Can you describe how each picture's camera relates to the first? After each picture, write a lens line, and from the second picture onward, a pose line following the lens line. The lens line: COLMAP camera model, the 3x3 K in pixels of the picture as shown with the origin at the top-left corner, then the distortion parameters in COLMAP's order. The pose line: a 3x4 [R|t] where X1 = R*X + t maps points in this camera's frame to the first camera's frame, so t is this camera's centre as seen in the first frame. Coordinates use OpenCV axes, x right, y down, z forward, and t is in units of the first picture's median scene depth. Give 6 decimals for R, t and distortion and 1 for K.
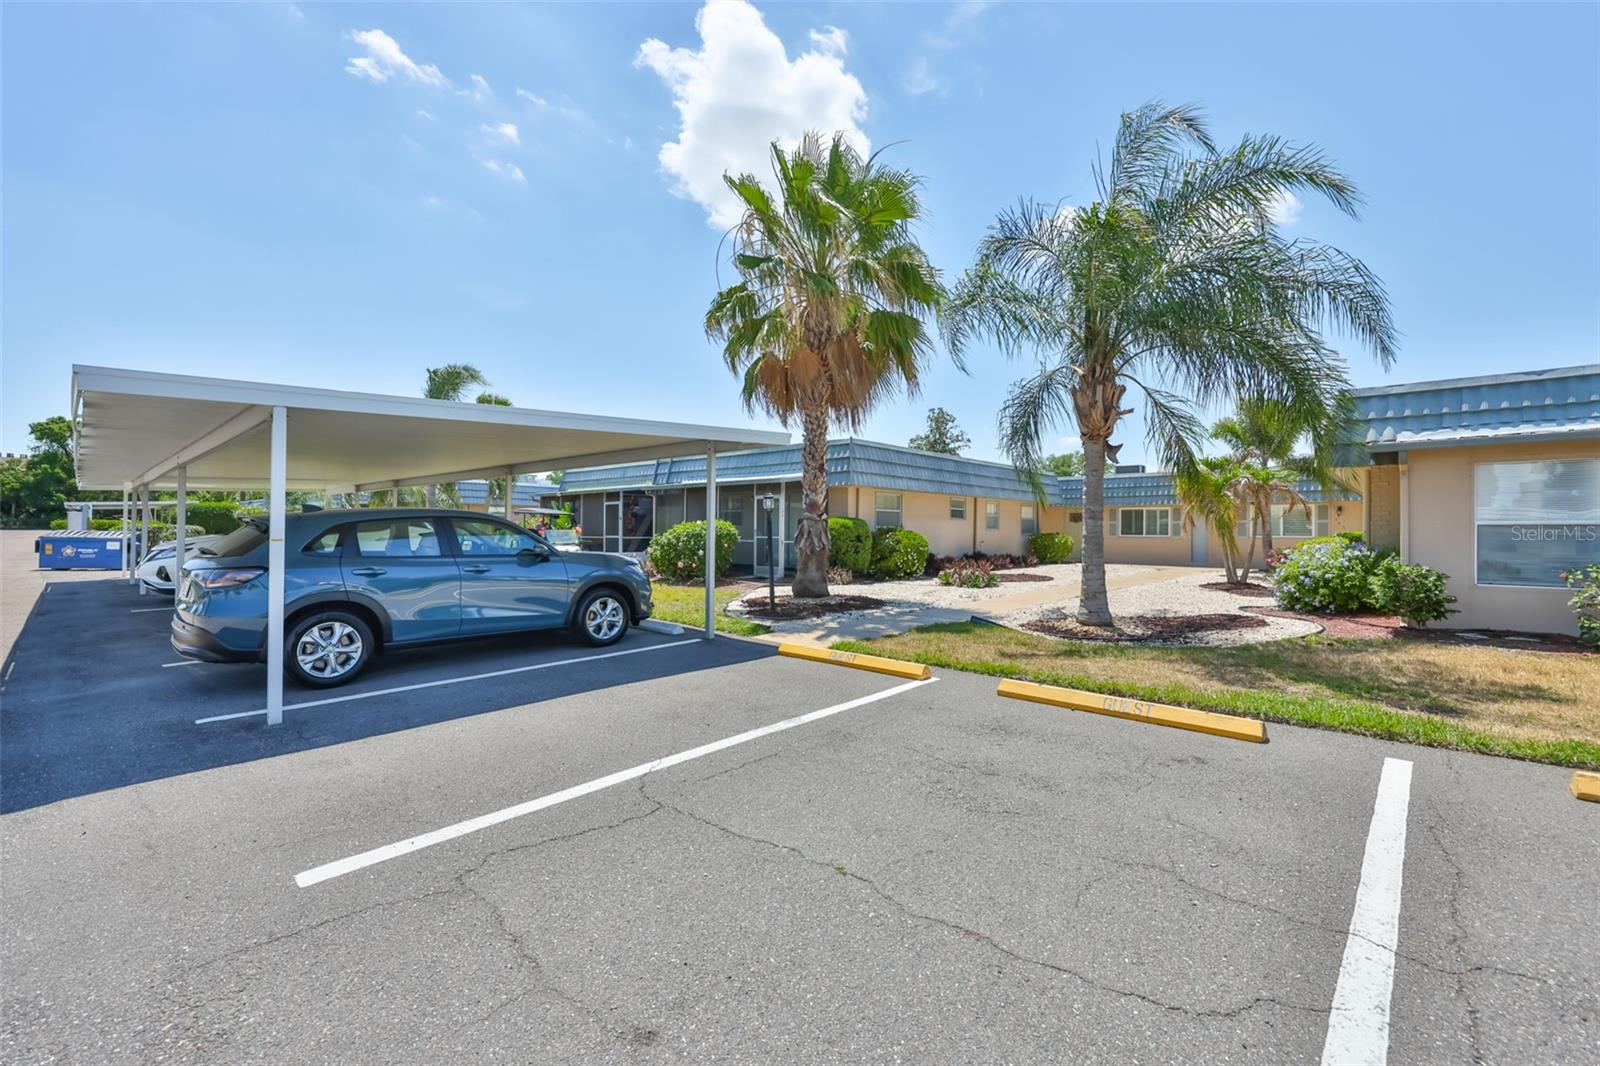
lens RADIAL K [[687.2, 0, 800.0], [0, 687.2, 533.0], [0, 0, 1]] dist [-0.001118, -0.000139]
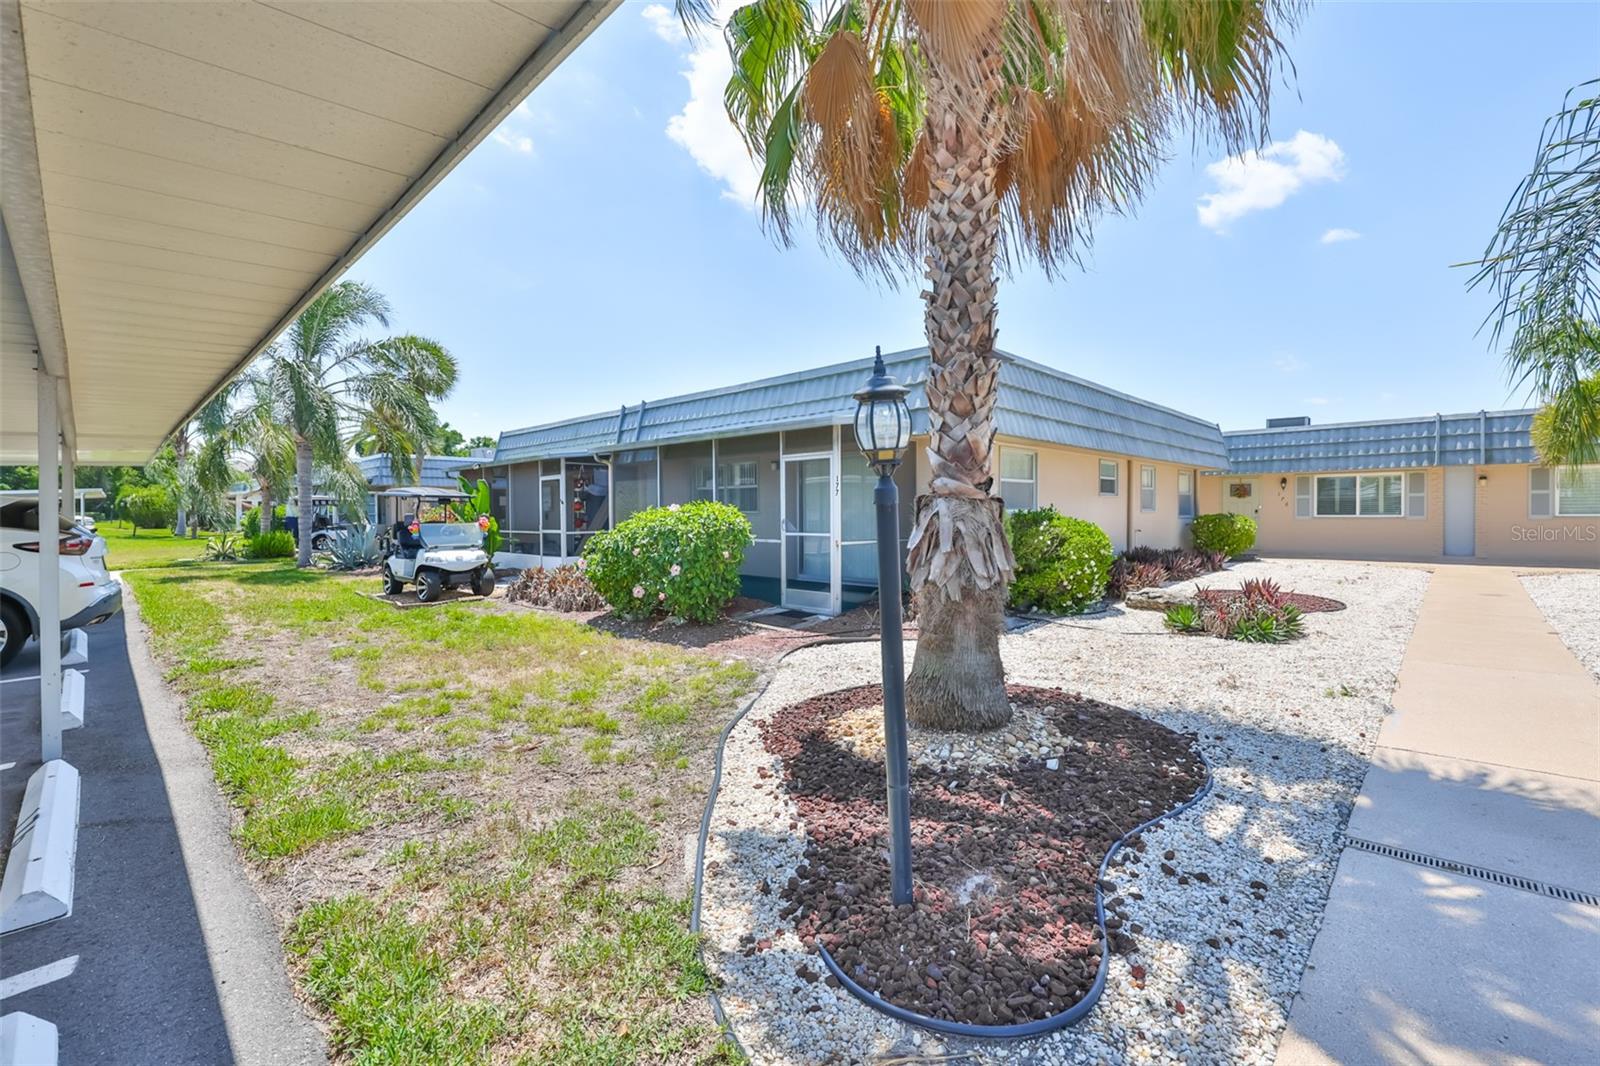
lens RADIAL K [[687.2, 0, 800.0], [0, 687.2, 533.0], [0, 0, 1]] dist [-0.001118, -0.000139]
pose [[0.999596, -0.014002, -0.024730, -0.034666], [0.014697, 0.999496, 0.028153, -0.008182], [0.024323, -0.028505, 0.999298, 0.415435]]
